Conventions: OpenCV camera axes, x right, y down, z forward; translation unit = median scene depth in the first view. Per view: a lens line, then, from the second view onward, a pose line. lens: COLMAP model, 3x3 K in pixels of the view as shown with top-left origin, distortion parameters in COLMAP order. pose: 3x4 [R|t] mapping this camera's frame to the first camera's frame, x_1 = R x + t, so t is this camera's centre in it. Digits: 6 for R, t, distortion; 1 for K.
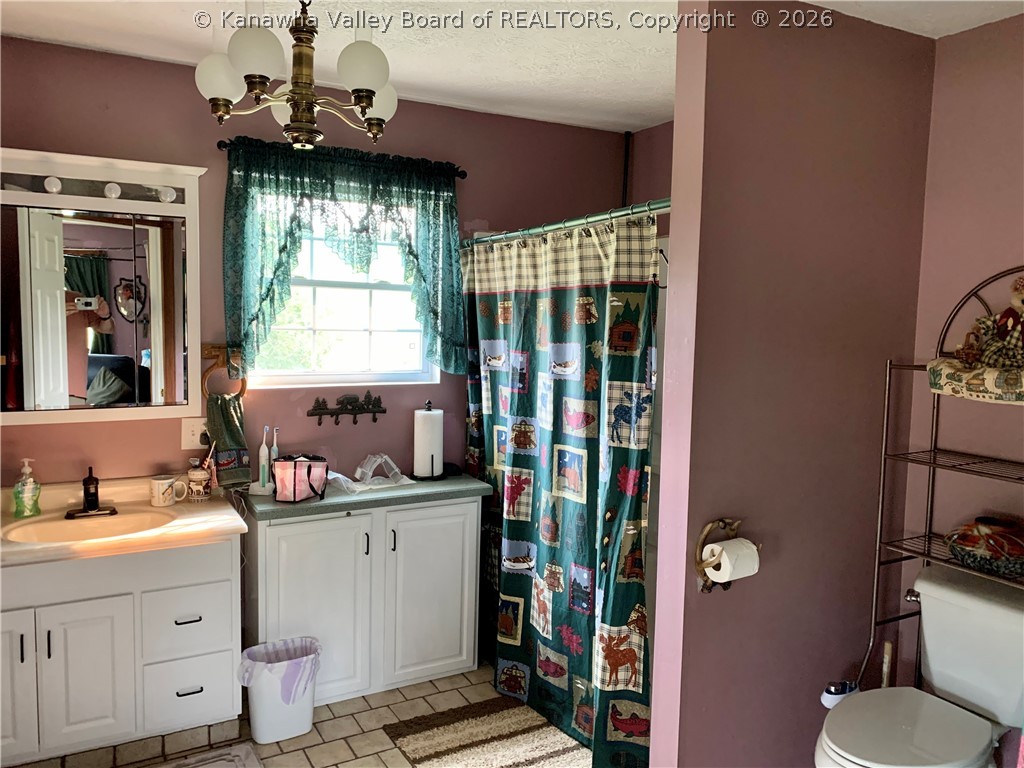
lens RADIAL K [[804.7, 0, 516.9], [0, 804.7, 383.4], [0, 0, 1]] dist [0.017754, -0.001688]
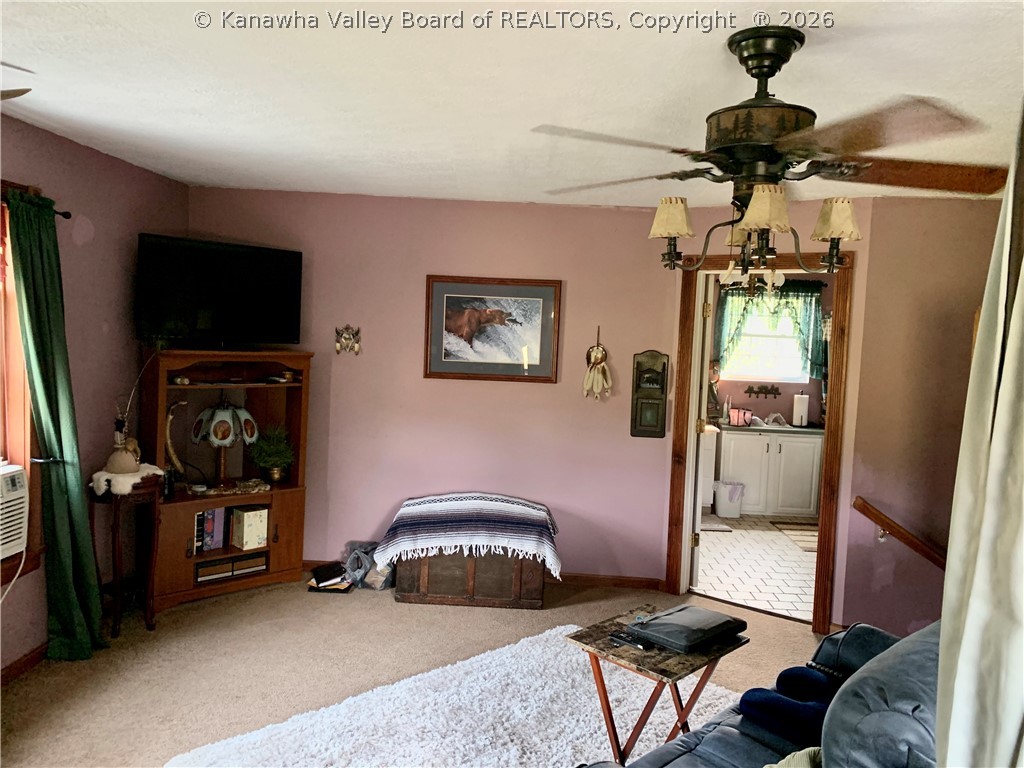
lens RADIAL K [[804.7, 0, 514.4], [0, 804.7, 385.4], [0, 0, 1]] dist [0.017754, -0.001688]
pose [[0.866421, 0.049788, -0.496826, 0.306715], [-0.069821, 0.997321, -0.021818, 0.113210], [0.494408, 0.053592, 0.867576, -1.298220]]
